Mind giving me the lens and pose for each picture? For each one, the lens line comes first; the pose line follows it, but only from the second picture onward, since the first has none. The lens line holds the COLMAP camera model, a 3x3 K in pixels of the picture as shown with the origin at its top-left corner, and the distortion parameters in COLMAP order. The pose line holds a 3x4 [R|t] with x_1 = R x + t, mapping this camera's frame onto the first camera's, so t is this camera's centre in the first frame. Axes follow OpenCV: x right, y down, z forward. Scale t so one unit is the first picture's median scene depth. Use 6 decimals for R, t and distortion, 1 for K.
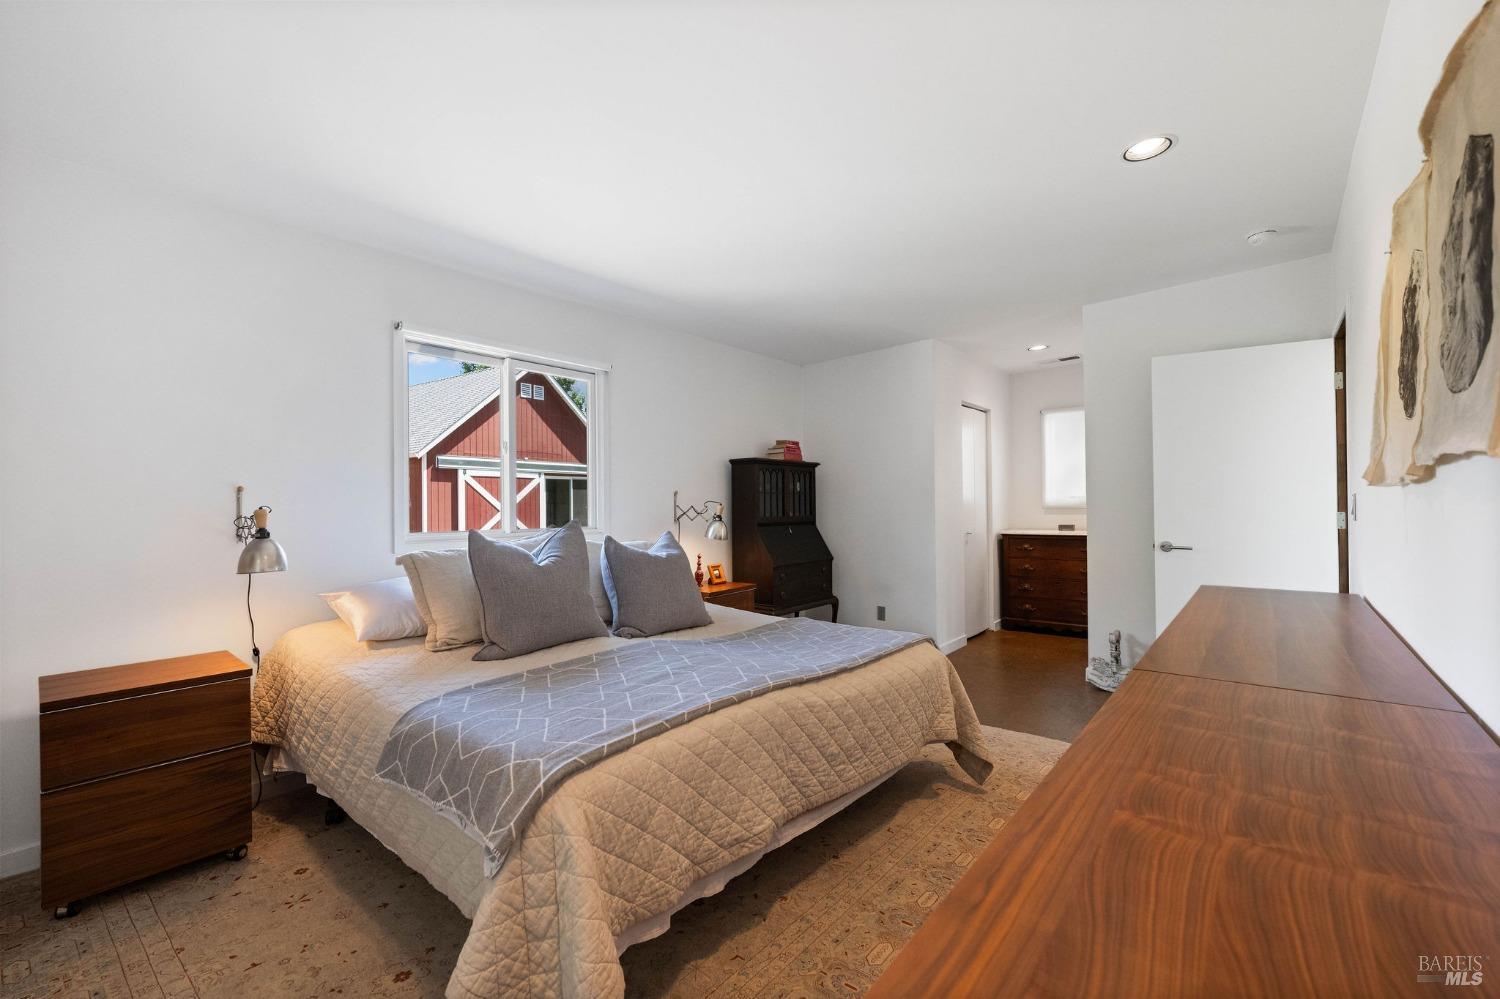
lens RADIAL K [[638.3, 0, 750.0], [0, 638.3, 499.5], [0, 0, 1]] dist [-0.003260, -0.000084]
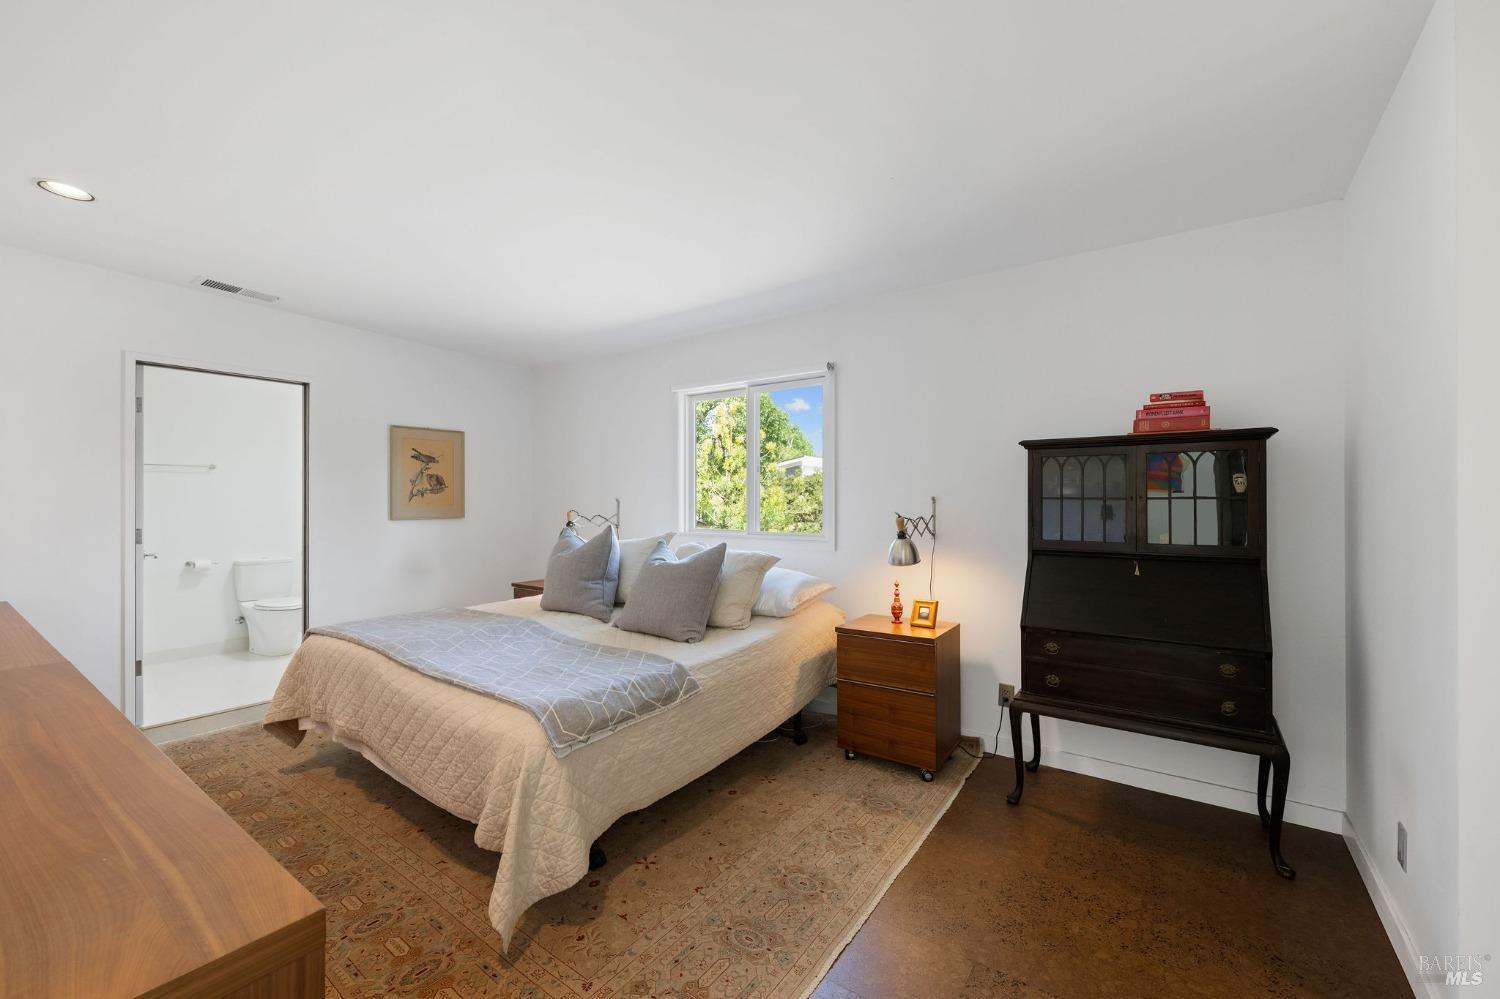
lens RADIAL K [[617.4, 0, 750.0], [0, 617.4, 499.5], [0, 0, 1]] dist [-0.003881, -0.000342]
pose [[0.047788, 0.009121, -0.998816, 0.632383], [0.006034, 0.999937, 0.009420, -0.018687], [0.998839, -0.006477, 0.047730, 0.776699]]
